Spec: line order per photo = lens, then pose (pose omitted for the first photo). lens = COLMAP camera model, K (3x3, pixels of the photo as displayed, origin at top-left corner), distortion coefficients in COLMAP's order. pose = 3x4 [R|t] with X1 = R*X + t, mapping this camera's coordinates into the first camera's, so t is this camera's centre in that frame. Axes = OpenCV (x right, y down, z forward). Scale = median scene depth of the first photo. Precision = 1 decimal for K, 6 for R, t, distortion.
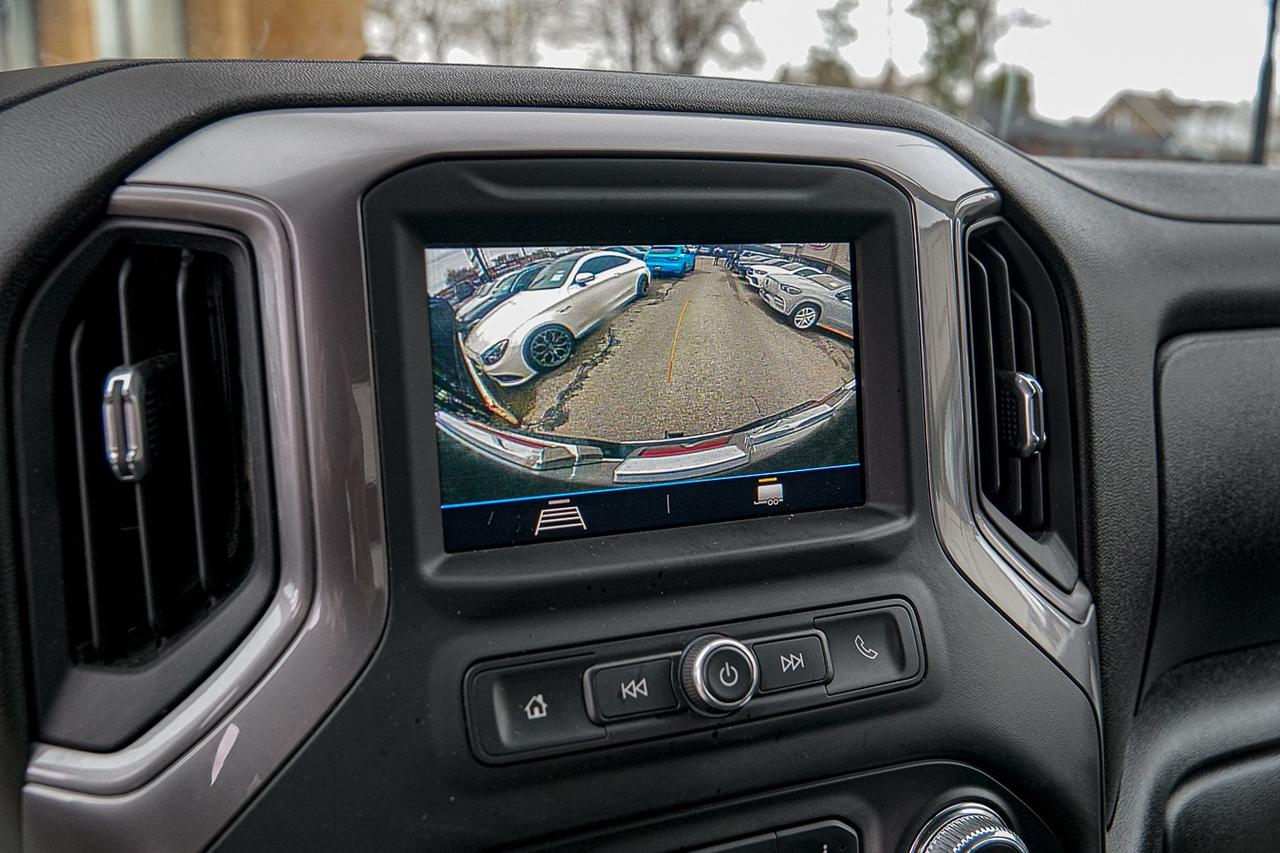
lens RADIAL K [[1288.7, 0, 640.0], [0, 1288.7, 426.5], [0, 0, 1]] dist [-0.068742, 0.181857]
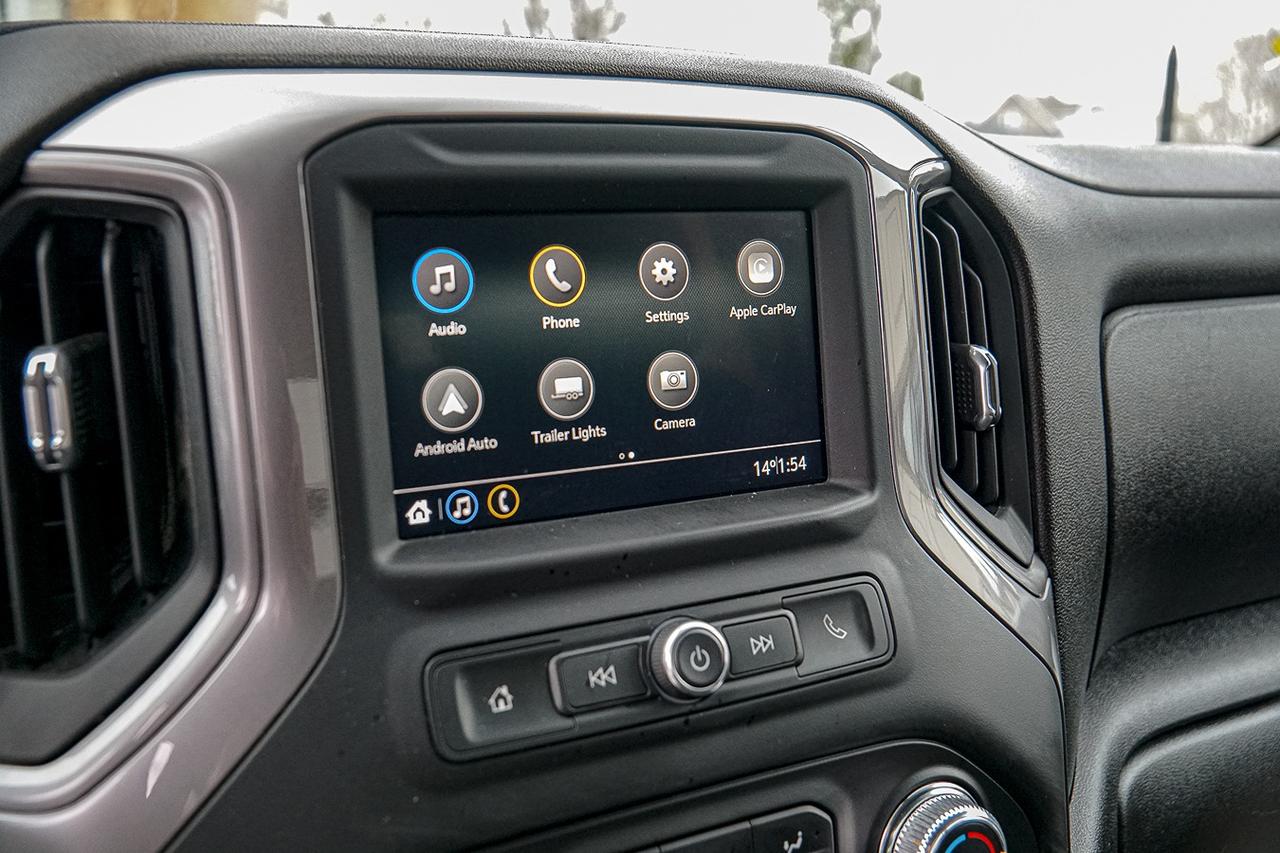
lens RADIAL K [[1288.7, 0, 640.0], [0, 1288.7, 426.5], [0, 0, 1]] dist [-0.068742, 0.181857]
pose [[0.997048, -0.022419, 0.073430, -0.037953], [0.022480, 0.999747, -0.000013, 0.016938], [-0.073411, 0.001664, 0.997300, 0.040610]]
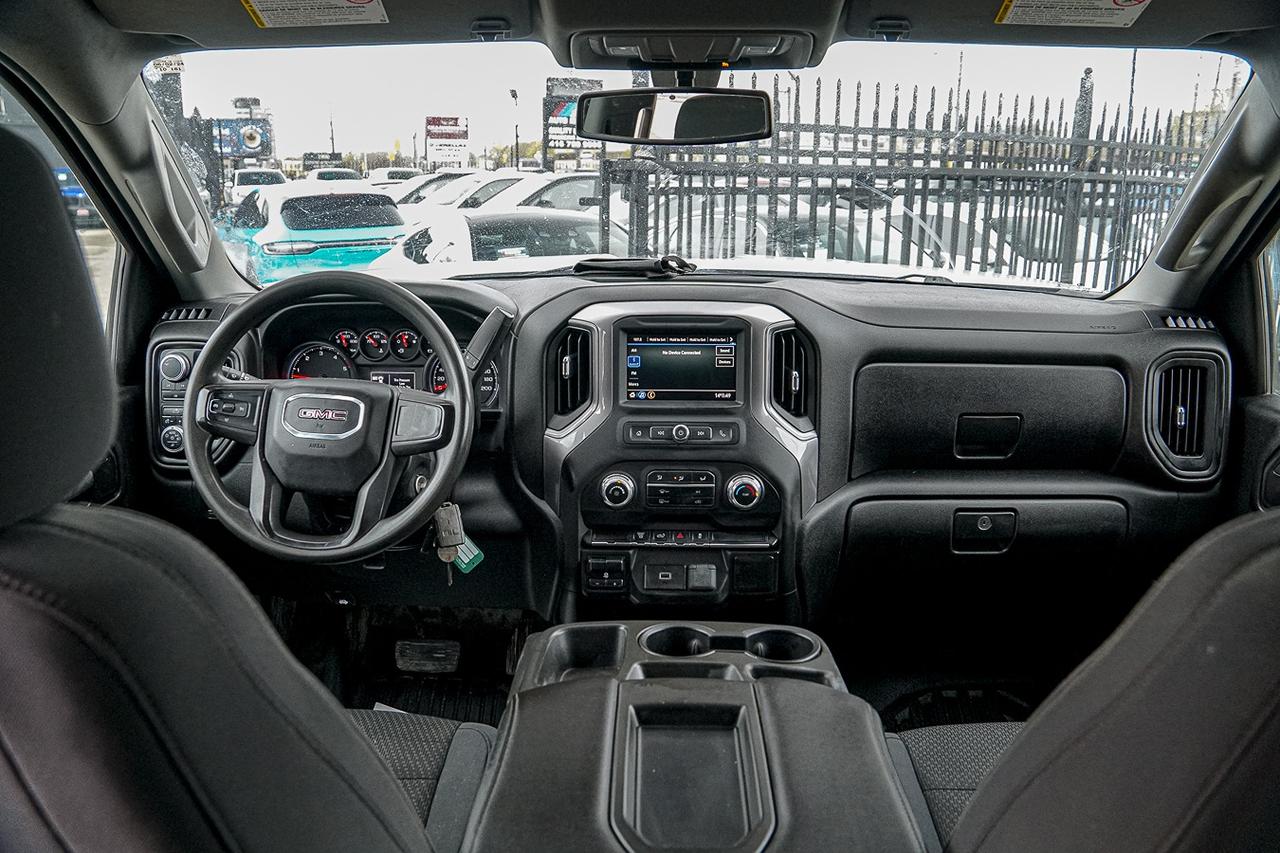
lens RADIAL K [[1011.3, 0, 640.0], [0, 1011.3, 426.5], [0, 0, 1]] dist [-0.003088, -0.000251]
pose [[0.890729, 0.106938, -0.441777, 1.364963], [-0.077501, 0.993429, 0.084211, -0.106155], [0.447880, -0.040771, 0.893164, -2.029909]]
